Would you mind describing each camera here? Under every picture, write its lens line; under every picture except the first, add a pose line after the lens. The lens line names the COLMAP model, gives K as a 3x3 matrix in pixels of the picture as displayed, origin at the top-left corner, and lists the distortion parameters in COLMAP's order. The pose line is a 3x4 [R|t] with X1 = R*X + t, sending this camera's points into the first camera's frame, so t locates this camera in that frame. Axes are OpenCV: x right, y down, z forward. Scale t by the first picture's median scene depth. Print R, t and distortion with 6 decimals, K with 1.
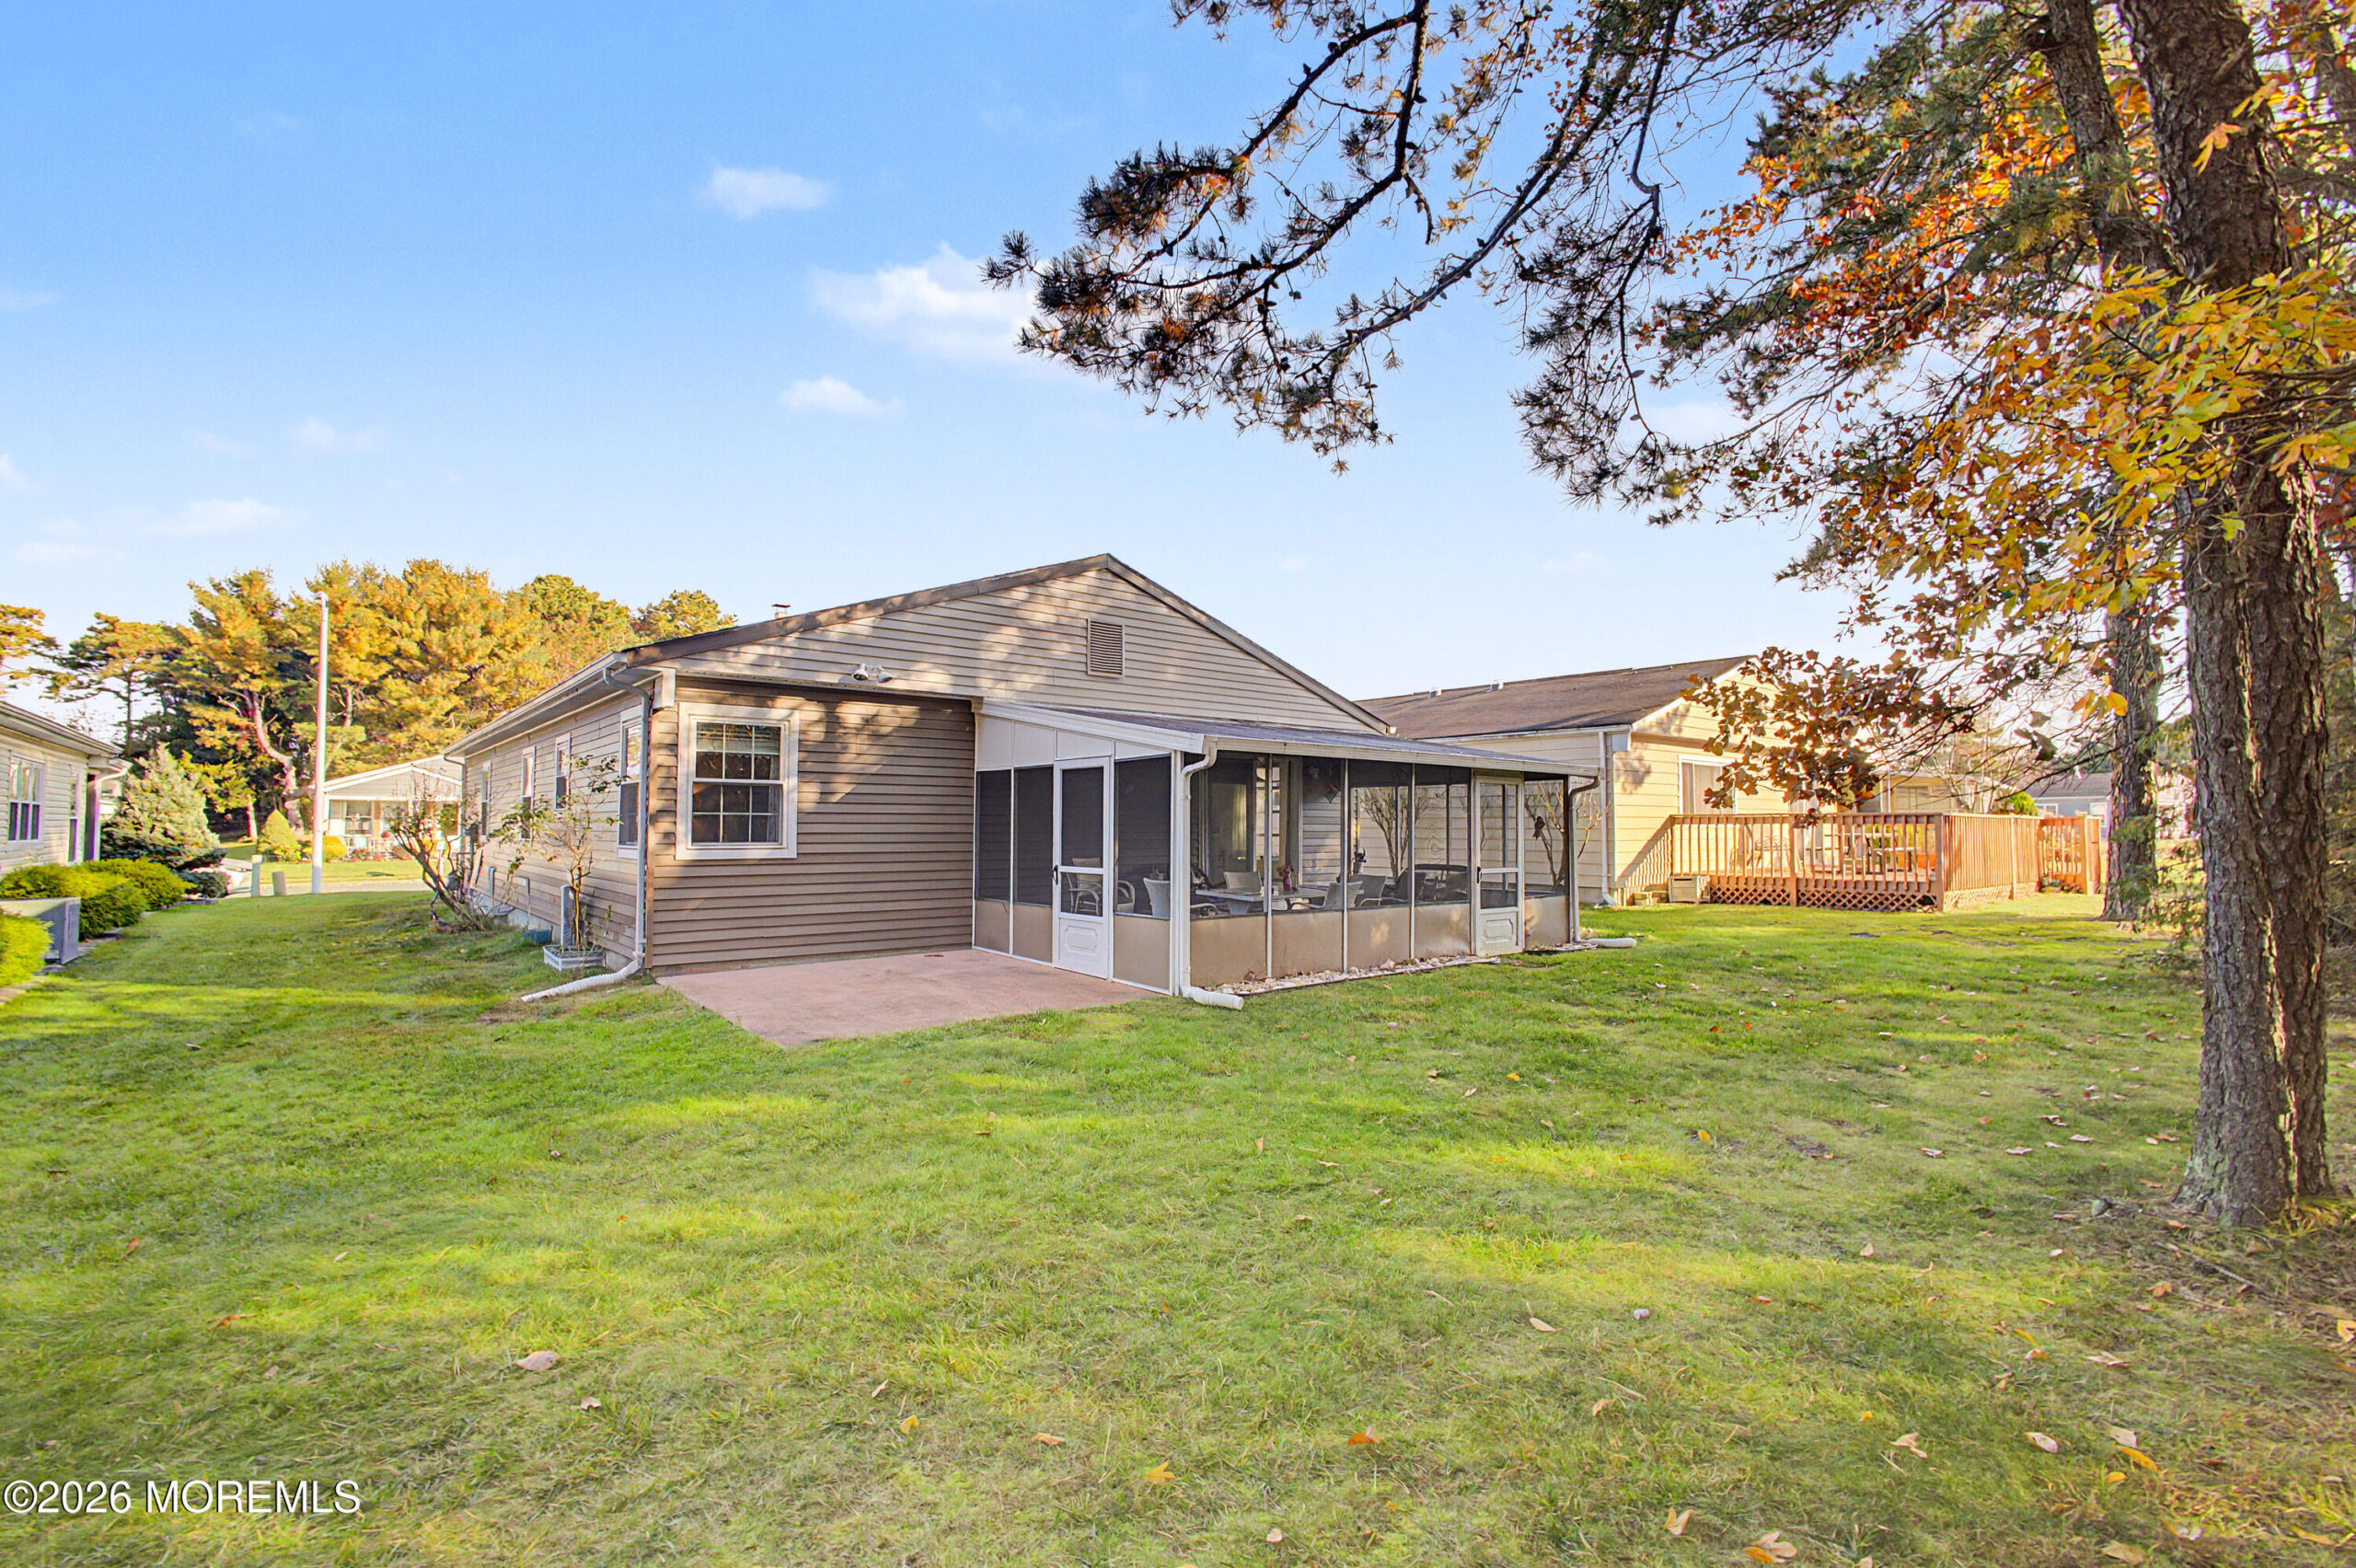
lens RADIAL K [[1033.7, 0, 1157.4], [0, 1033.7, 794.2], [0, 0, 1]] dist [0.003609, 0.001413]
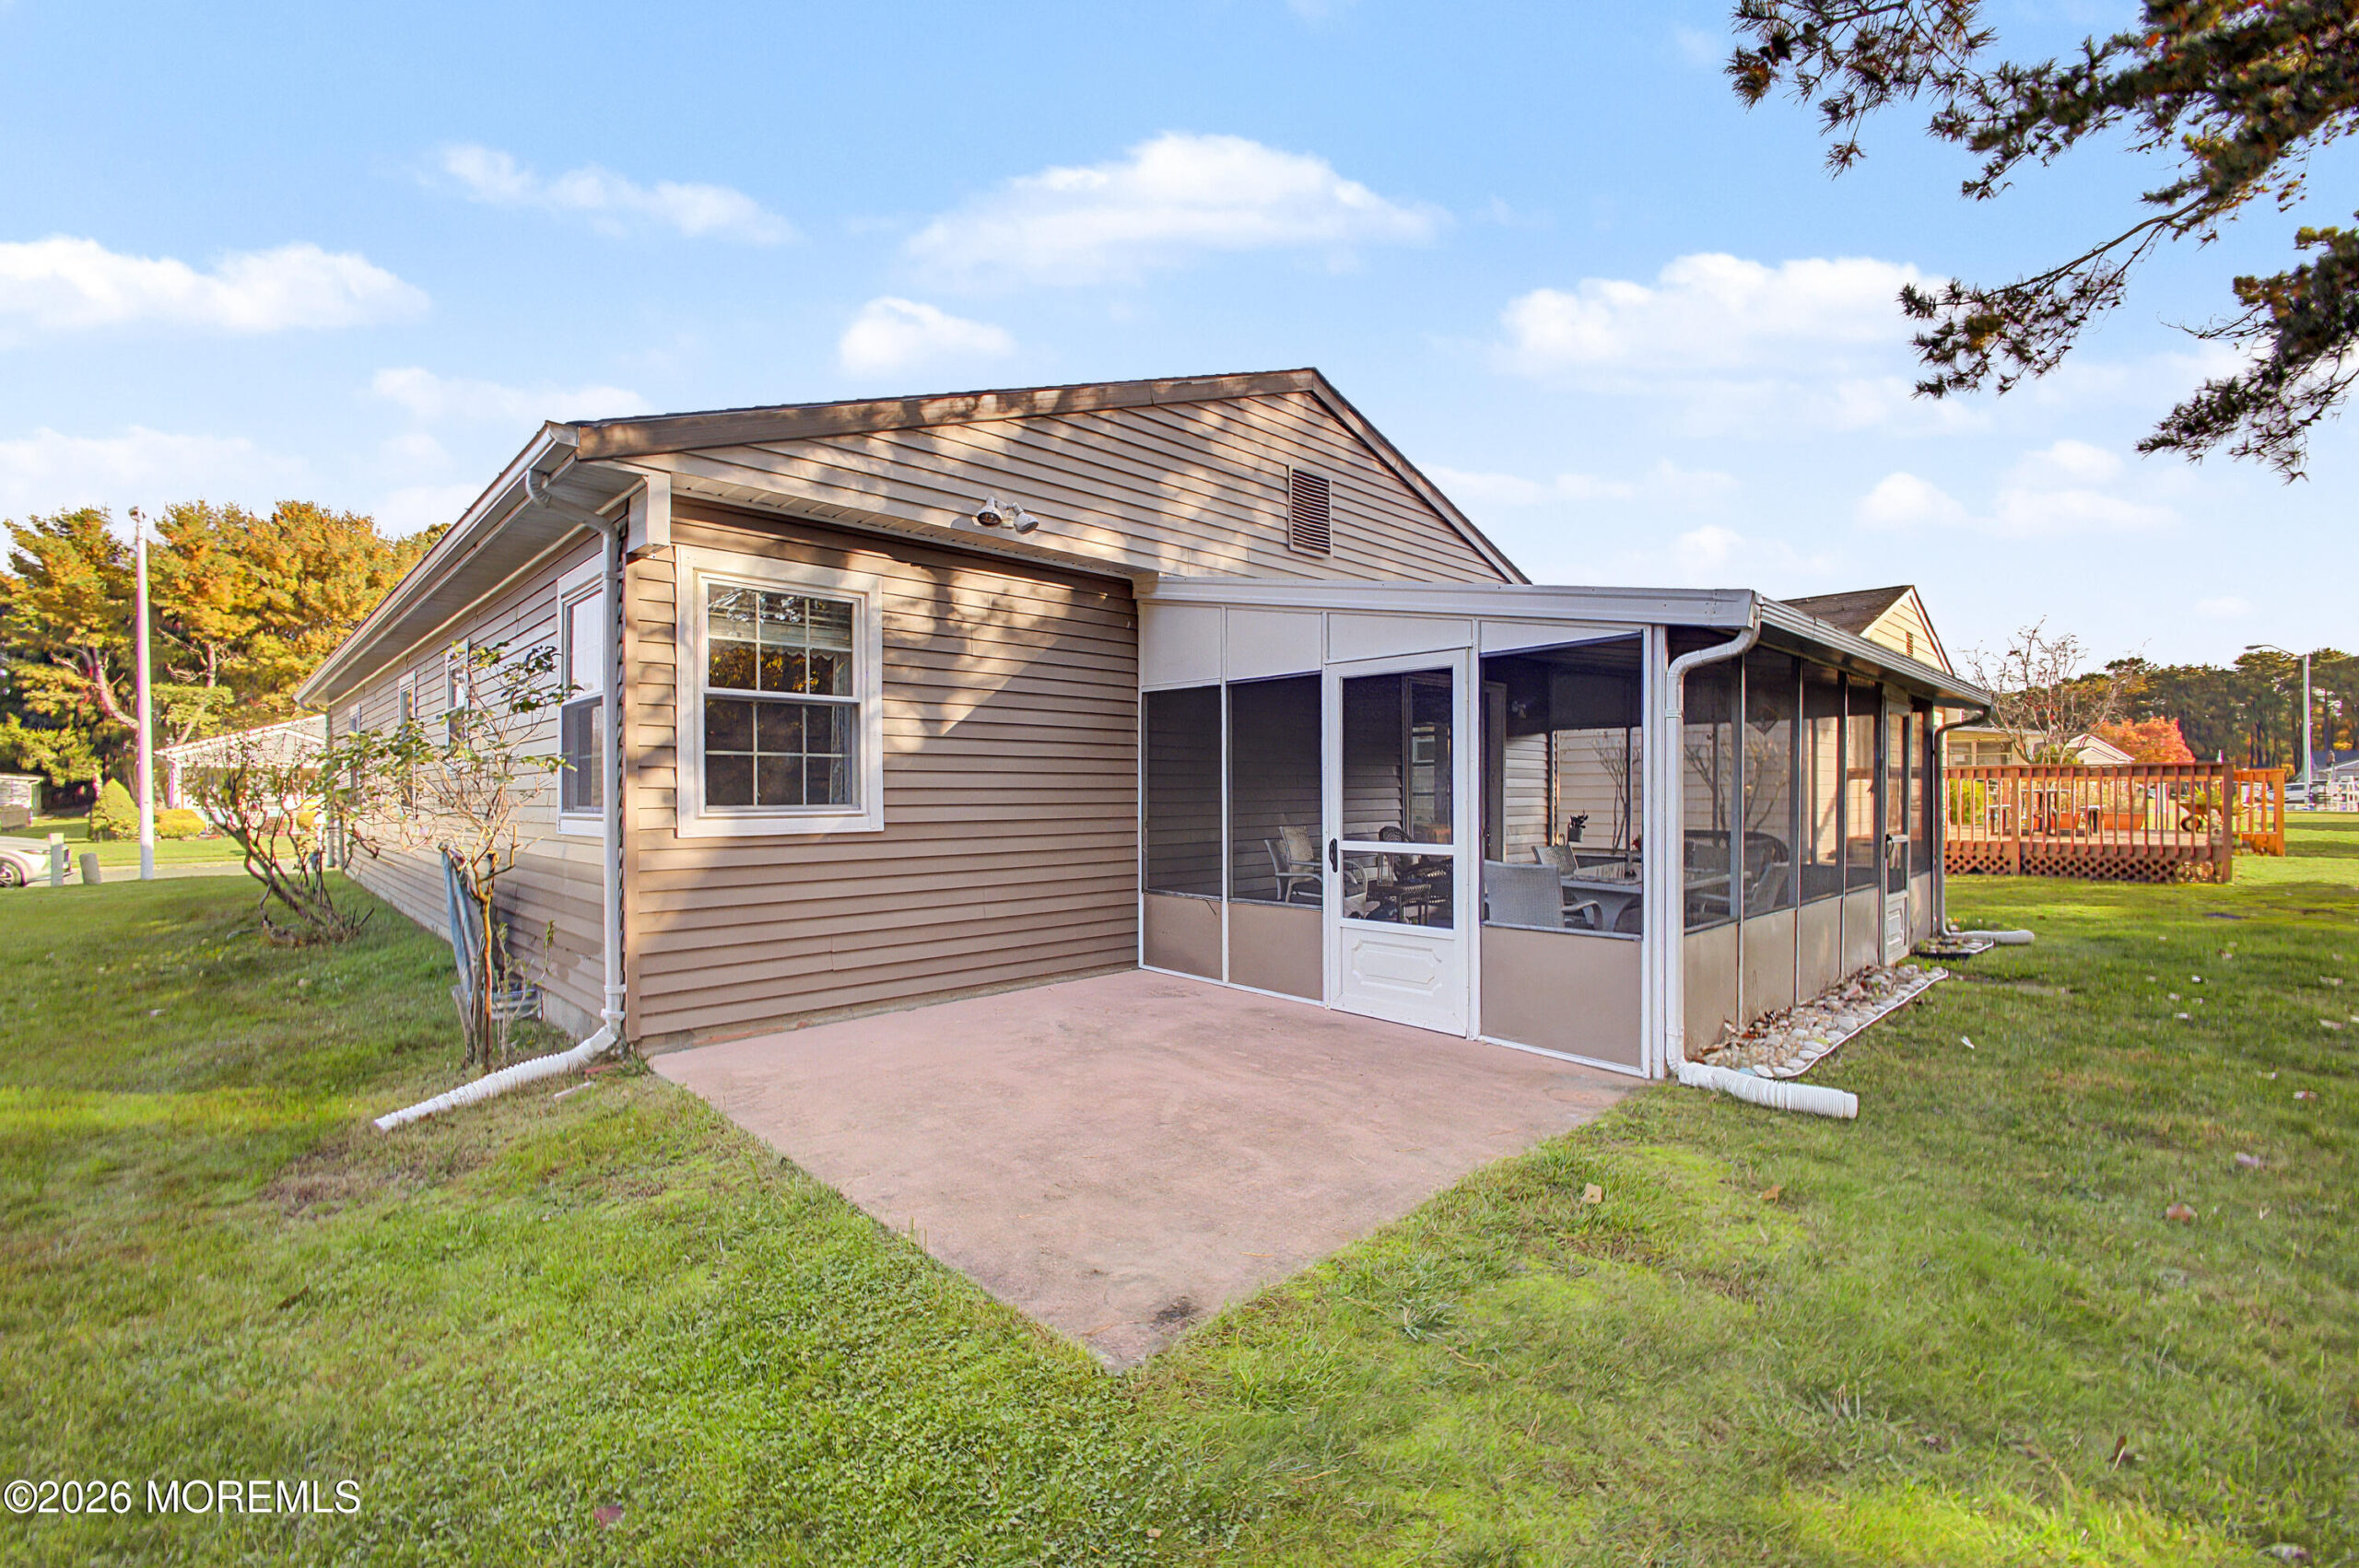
lens RADIAL K [[1035.0, 0, 1192.5], [0, 1035.0, 792.1], [0, 0, 1]] dist [0.003609, 0.001413]
pose [[0.996091, -0.007185, 0.088039, -0.200701], [0.004535, 0.999532, 0.030258, 0.019503], [-0.088215, -0.029741, 0.995657, 0.356008]]
